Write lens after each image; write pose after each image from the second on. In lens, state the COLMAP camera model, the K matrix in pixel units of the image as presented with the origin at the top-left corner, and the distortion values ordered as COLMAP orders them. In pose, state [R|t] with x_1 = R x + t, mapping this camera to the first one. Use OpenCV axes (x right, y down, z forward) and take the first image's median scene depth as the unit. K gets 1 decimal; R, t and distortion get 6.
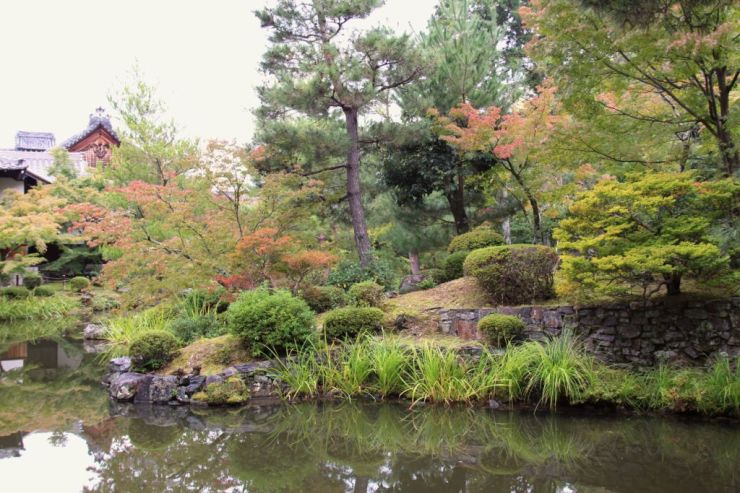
lens RADIAL K [[800.8, 0, 356.1], [0, 800.8, 244.8], [0, 0, 1]] dist [-0.093092, 0.293261]
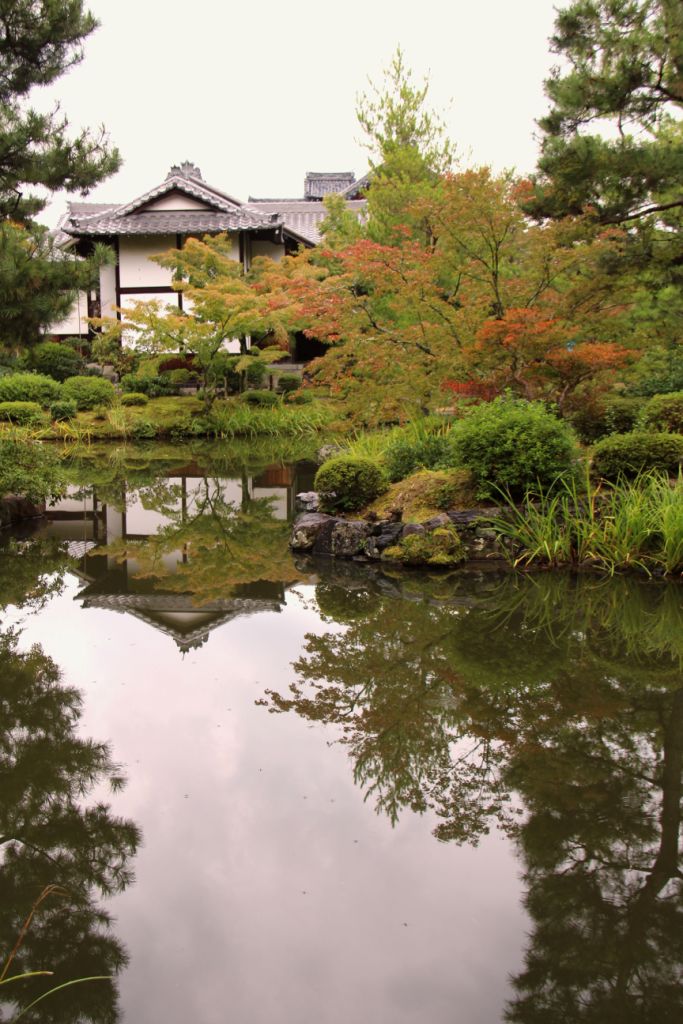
lens RADIAL K [[1156.9, 0, 341.5], [0, 1156.9, 512.0], [0, 0, 1]] dist [0.083356, 0.015000]
pose [[0.915664, 0.059854, -0.397463, 0.156661], [0.001807, 0.988228, 0.152980, -0.002022], [0.401941, -0.140796, 0.904776, 0.053083]]
